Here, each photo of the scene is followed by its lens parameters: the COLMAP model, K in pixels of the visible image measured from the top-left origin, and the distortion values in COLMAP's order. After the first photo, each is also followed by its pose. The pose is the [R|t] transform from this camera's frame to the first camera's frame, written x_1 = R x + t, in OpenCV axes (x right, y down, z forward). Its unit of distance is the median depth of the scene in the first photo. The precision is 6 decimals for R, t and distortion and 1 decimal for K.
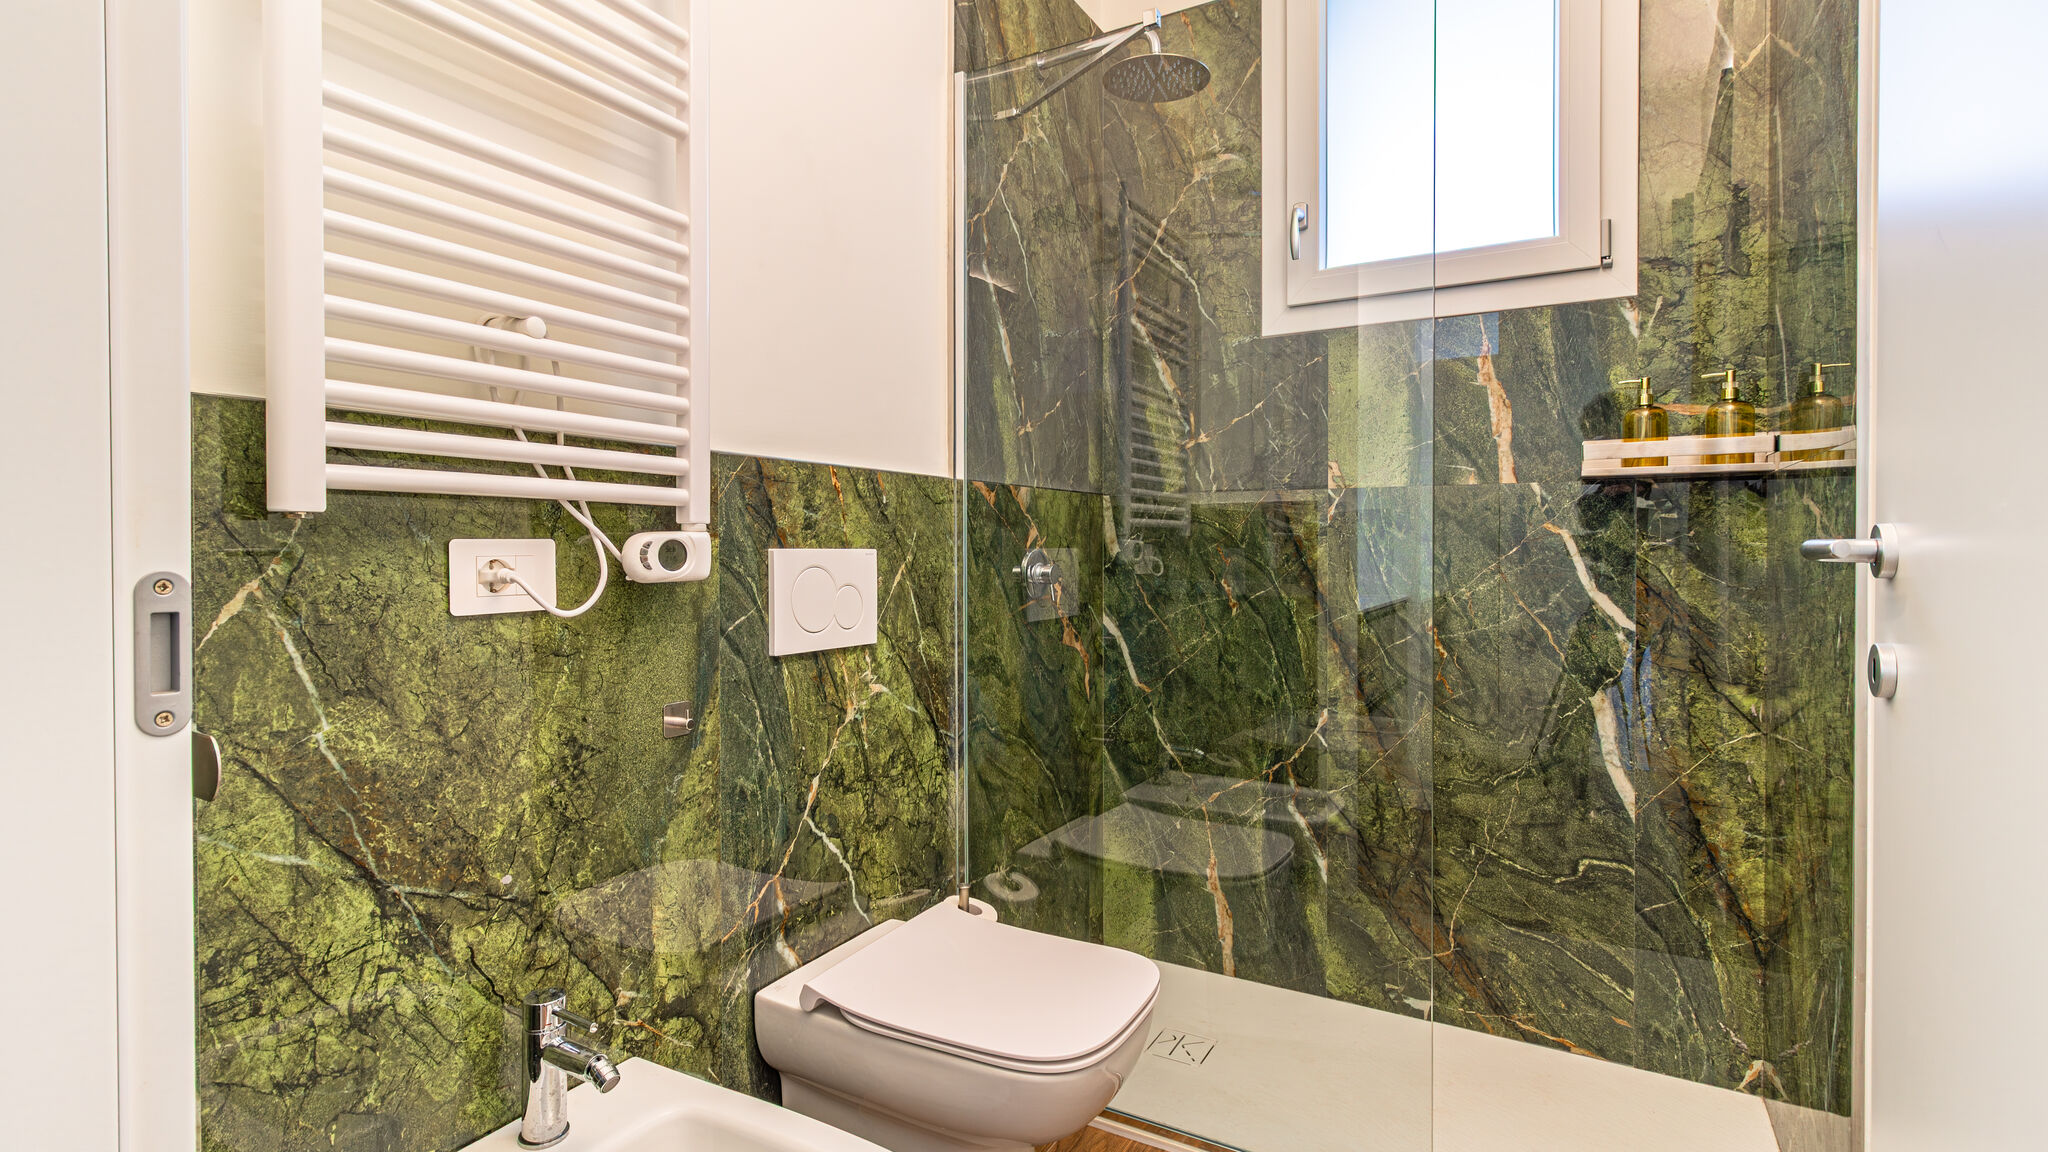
lens RADIAL K [[958.6, 0, 1029.2], [0, 958.6, 566.4], [0, 0, 1]] dist [0.000747, -0.000080]
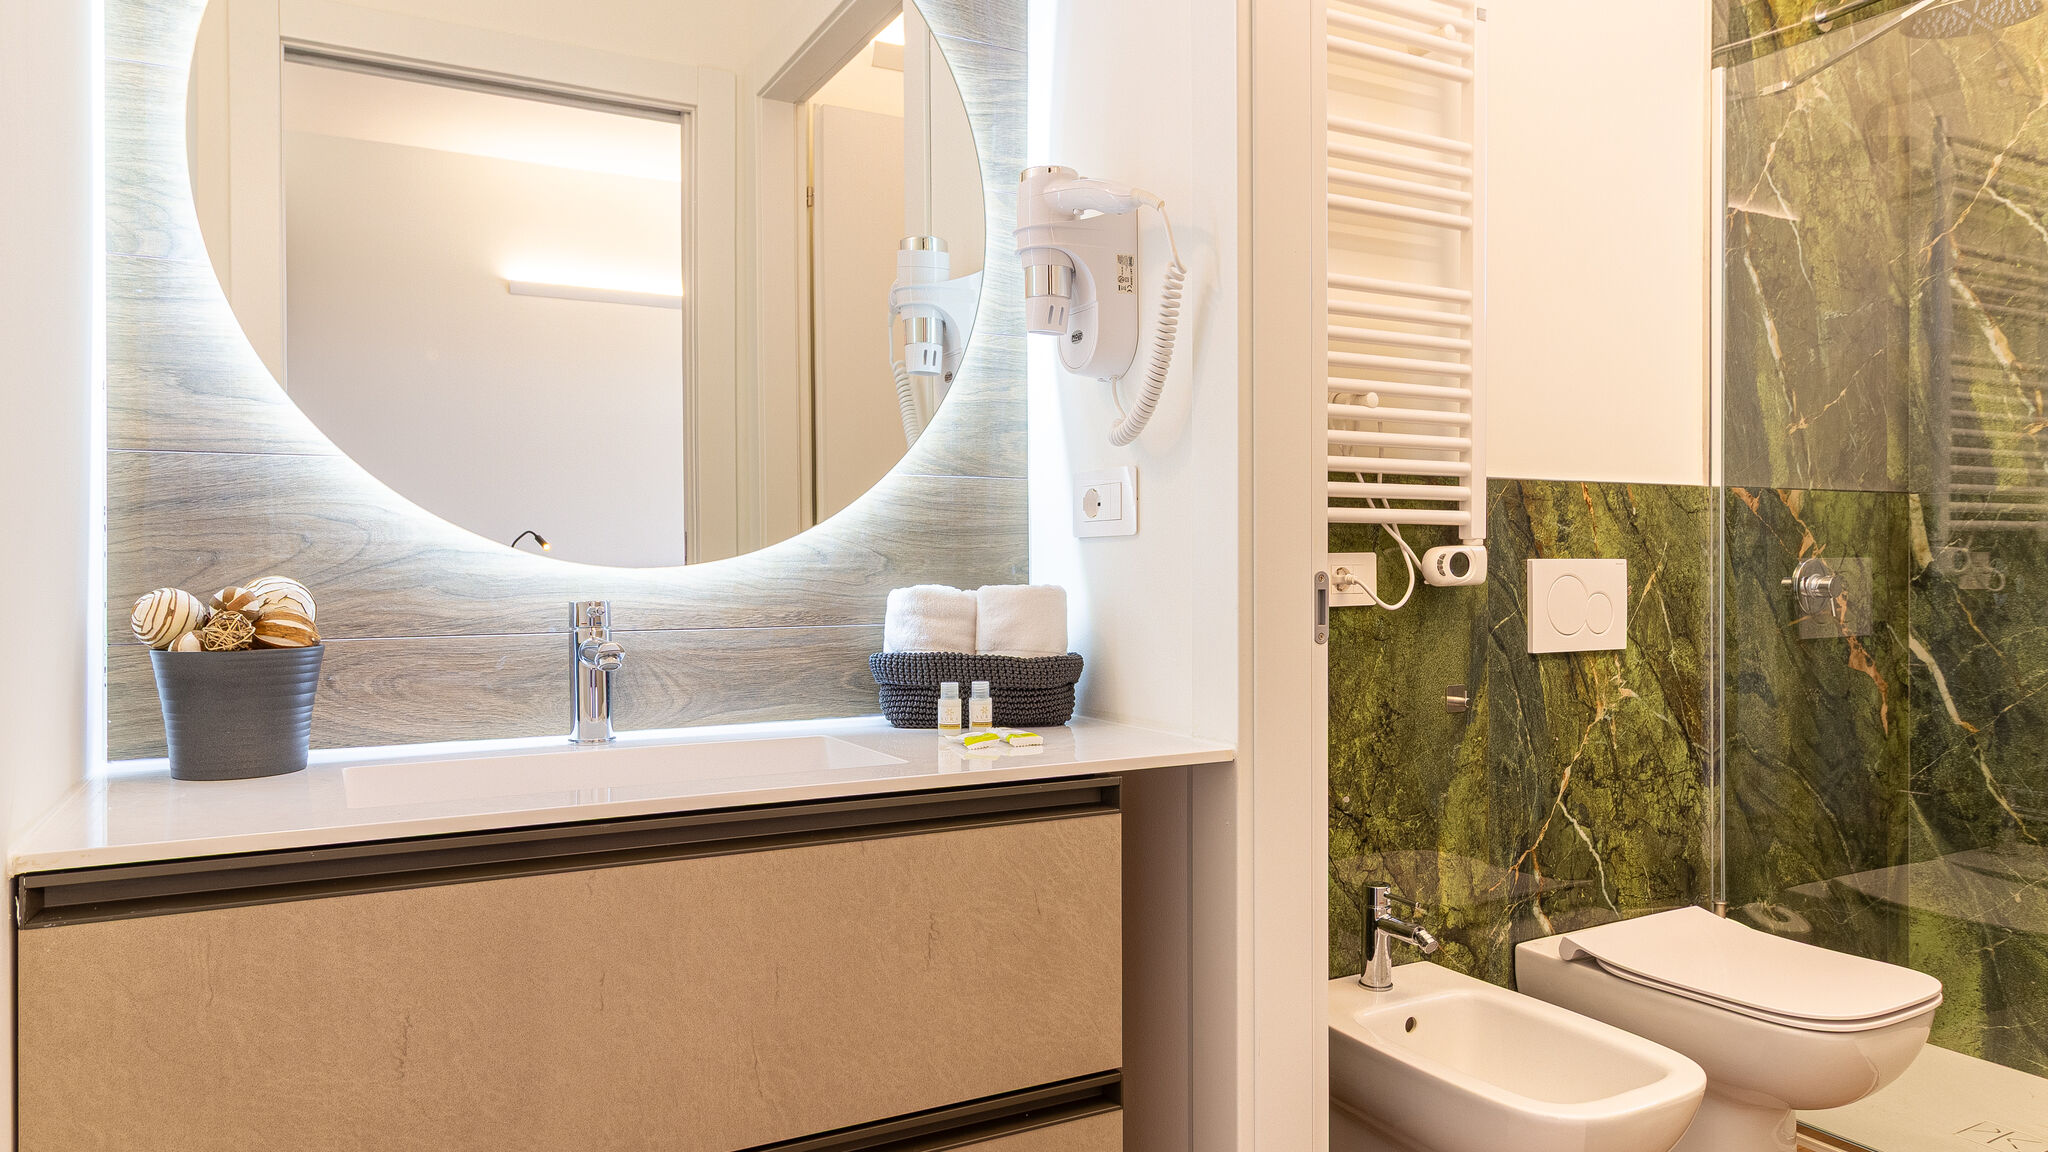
lens RADIAL K [[1310.9, 0, 1022.1], [0, 1310.9, 569.2], [0, 0, 1]] dist [0.016232, -0.013949]
pose [[0.850673, 0.001728, -0.525693, 0.033554], [-0.006821, 0.999947, -0.007751, 0.008352], [0.525652, 0.010179, 0.850639, -0.560015]]
